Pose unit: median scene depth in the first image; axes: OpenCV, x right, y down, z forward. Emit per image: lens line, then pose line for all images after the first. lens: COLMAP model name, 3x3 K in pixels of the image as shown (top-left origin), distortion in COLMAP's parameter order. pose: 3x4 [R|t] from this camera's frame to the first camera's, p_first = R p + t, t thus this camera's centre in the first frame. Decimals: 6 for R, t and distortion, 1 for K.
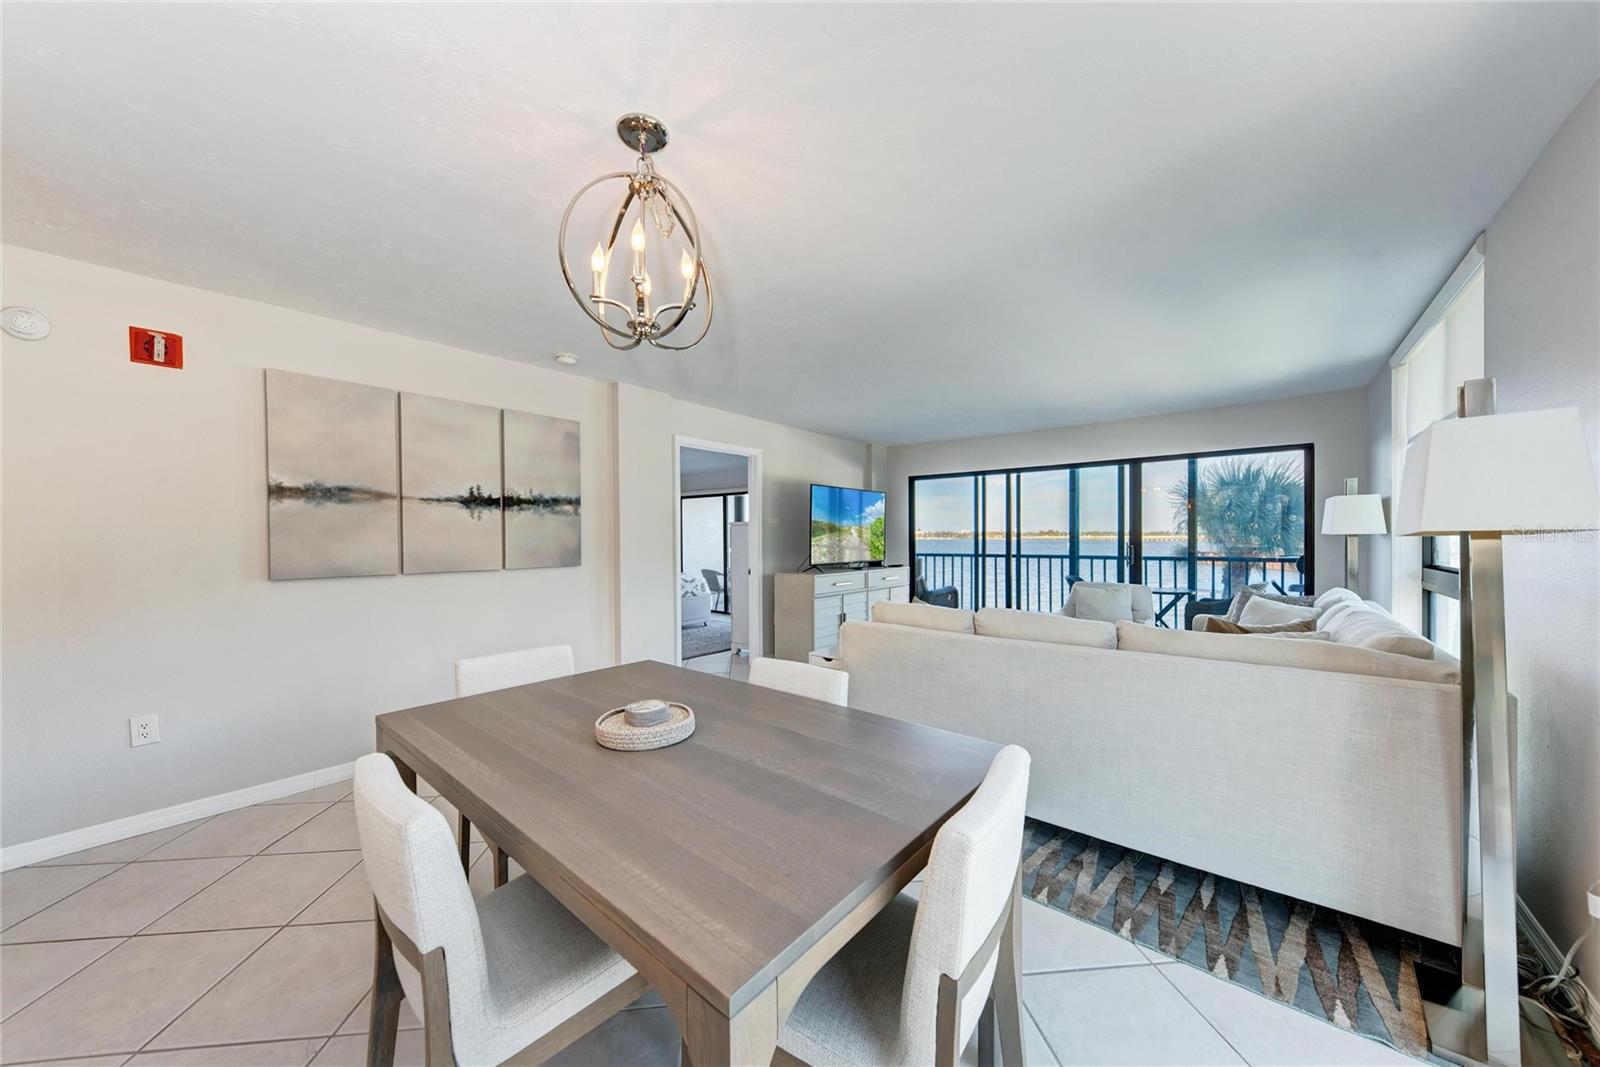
lens RADIAL K [[550.5, 0, 802.9], [0, 550.5, 544.4], [0, 0, 1]] dist [0.009670, -0.000028]
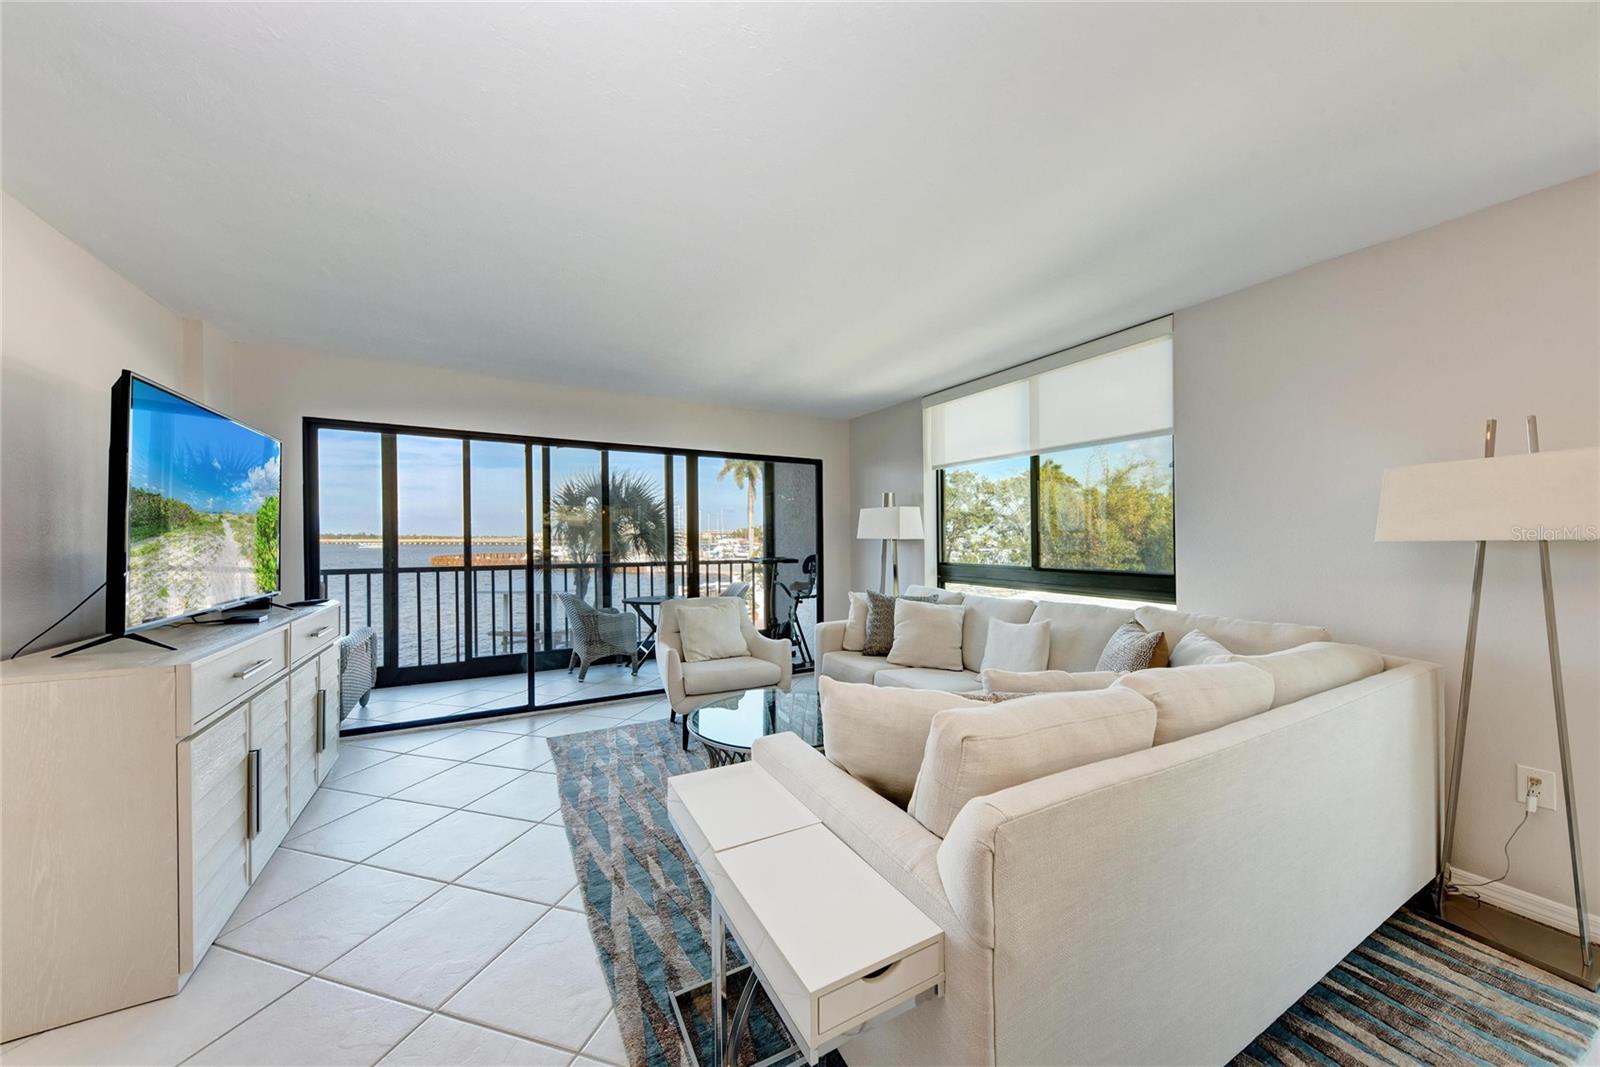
lens RADIAL K [[550.5, 0, 802.9], [0, 550.5, 544.4], [0, 0, 1]] dist [0.009670, -0.000028]
pose [[0.370517, -0.003541, 0.928819, -0.153825], [0.010256, 0.999947, -0.000279, -0.007774], [-0.928769, 0.009629, 0.370534, 0.605490]]
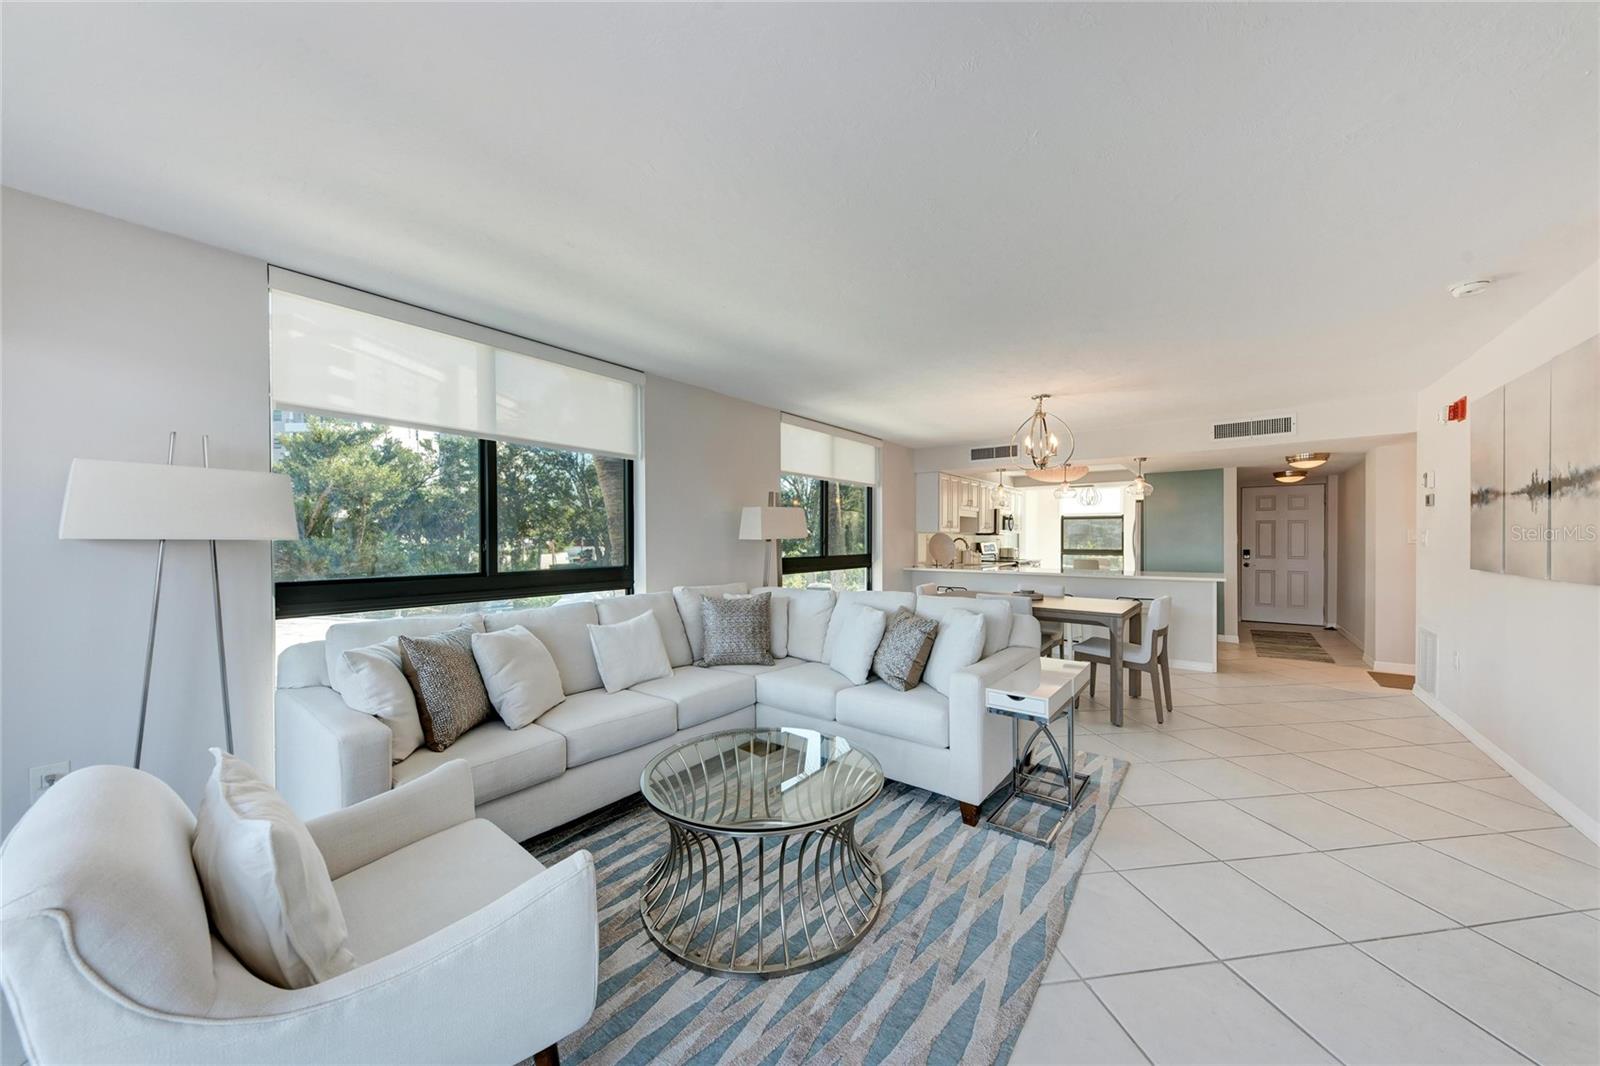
lens RADIAL K [[533.6, 0, 800.0], [0, 533.6, 533.0], [0, 0, 1]] dist [-0.001159, -0.000056]
pose [[-0.999832, 0.007893, -0.016520, 0.341302], [0.007815, 0.999958, 0.004792, -0.020231], [0.016557, 0.004662, -0.999852, 1.262092]]
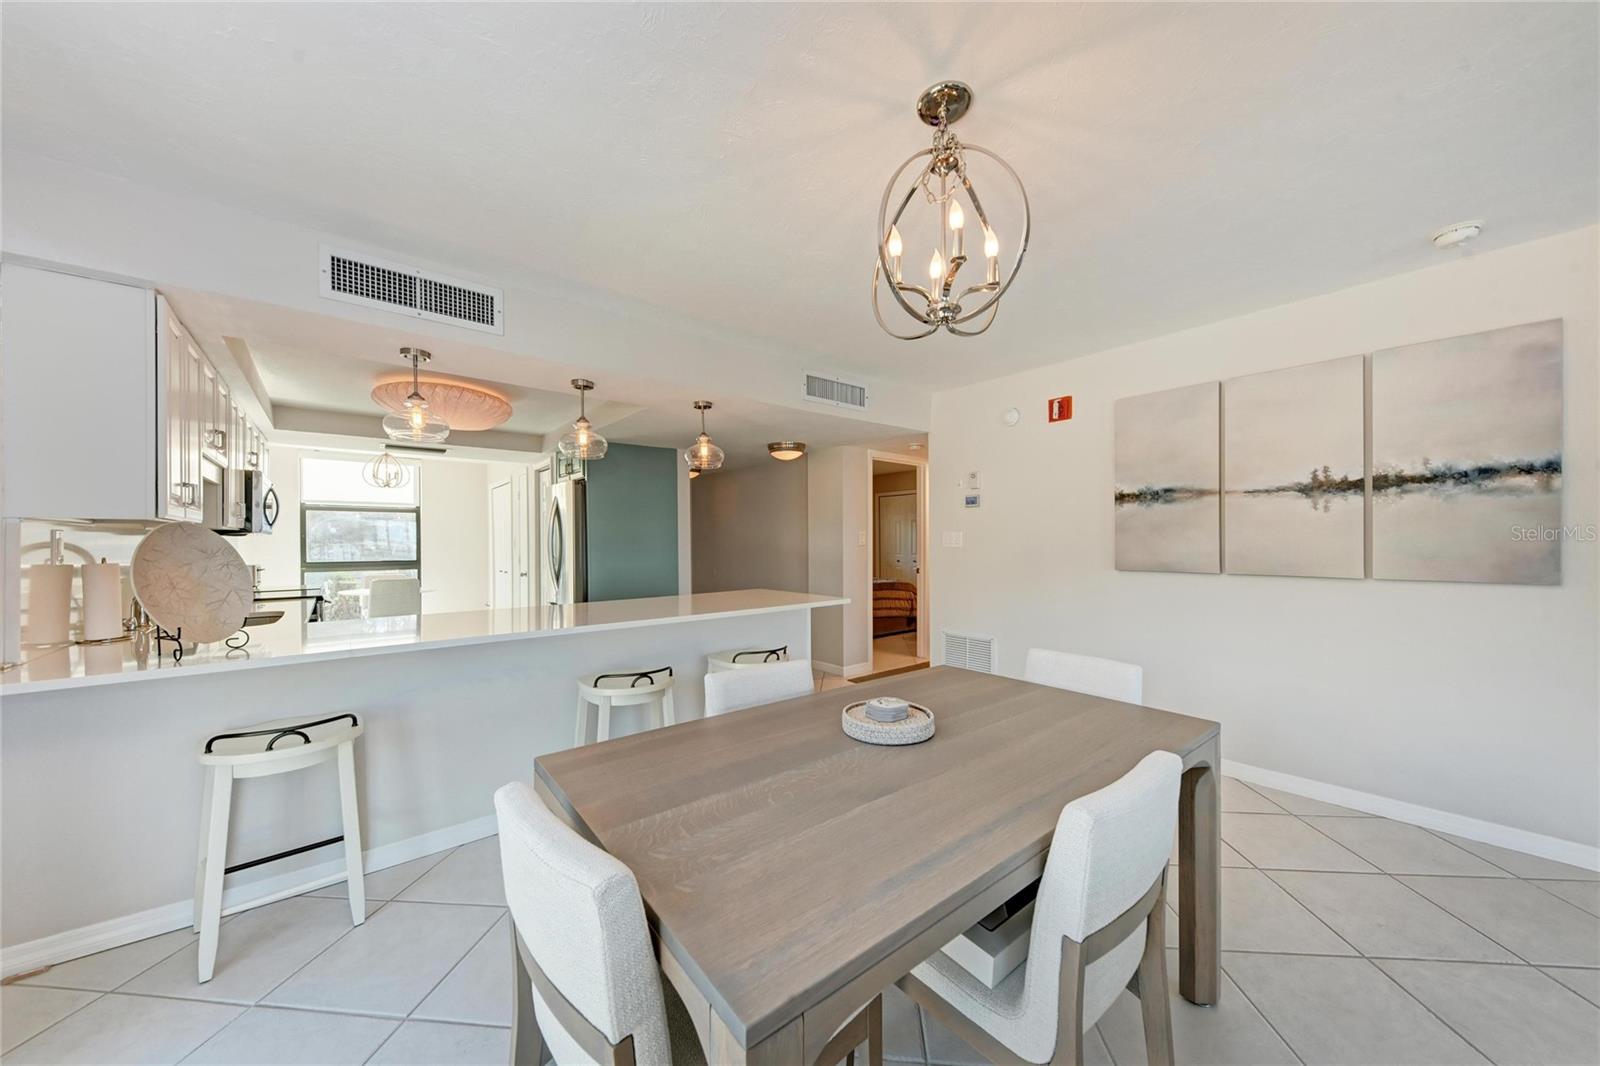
lens RADIAL K [[560.0, 0, 797.0], [0, 560.0, 532.5], [0, 0, 1]] dist [0.001121, 0.000019]
pose [[-0.205531, -0.009319, -0.978606, 0.233749], [-0.009057, 0.999930, -0.007620, -0.002069], [0.978609, 0.007297, -0.205601, 0.323458]]
